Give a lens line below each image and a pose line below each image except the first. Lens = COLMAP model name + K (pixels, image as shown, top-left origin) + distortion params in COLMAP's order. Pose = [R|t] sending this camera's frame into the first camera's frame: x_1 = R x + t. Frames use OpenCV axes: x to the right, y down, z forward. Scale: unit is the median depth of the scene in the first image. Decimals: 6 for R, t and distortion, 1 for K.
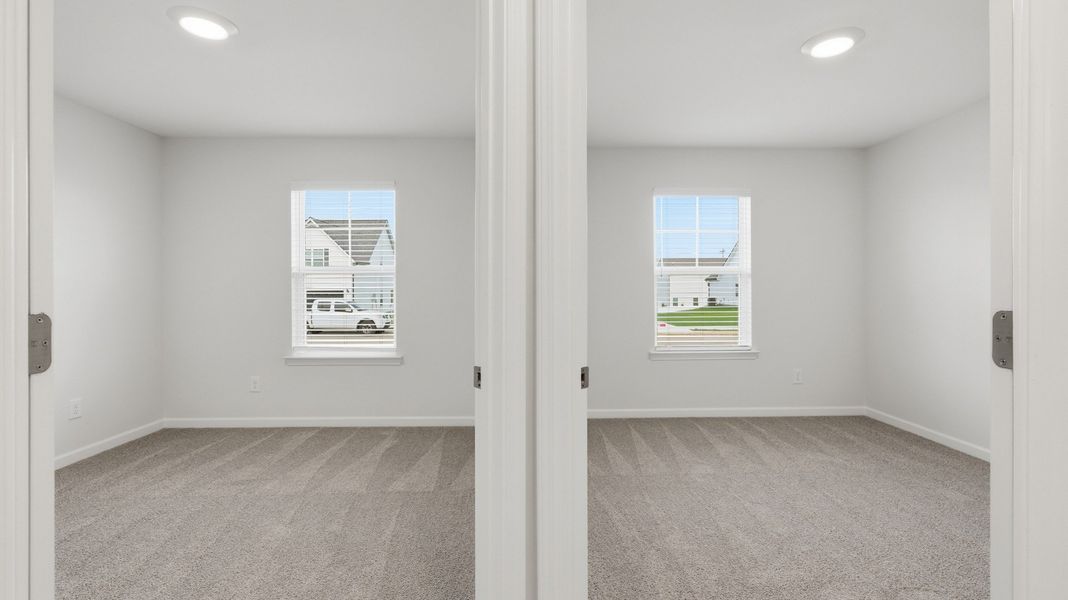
lens RADIAL K [[460.0, 0, 541.8], [0, 460.0, 290.1], [0, 0, 1]] dist [-0.002766, 0.001562]
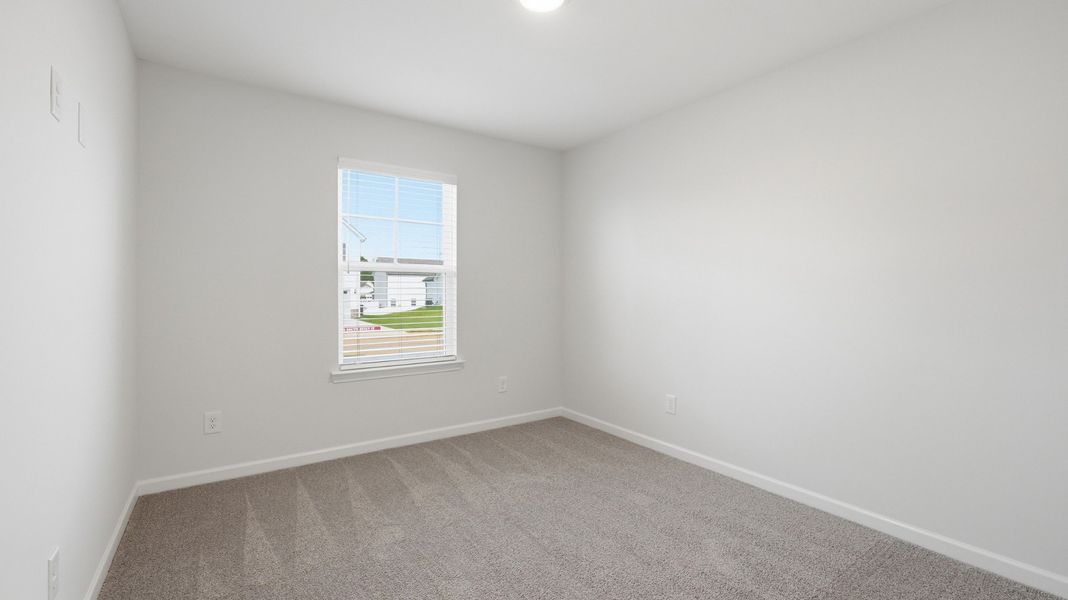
lens RADIAL K [[460.0, 0, 529.8], [0, 460.0, 291.3], [0, 0, 1]] dist [-0.002766, 0.001562]
pose [[0.843654, 0.003650, 0.536874, 0.112958], [-0.004041, 0.999992, -0.000448, -0.000599], [-0.536871, -0.001791, 0.843662, 0.204186]]
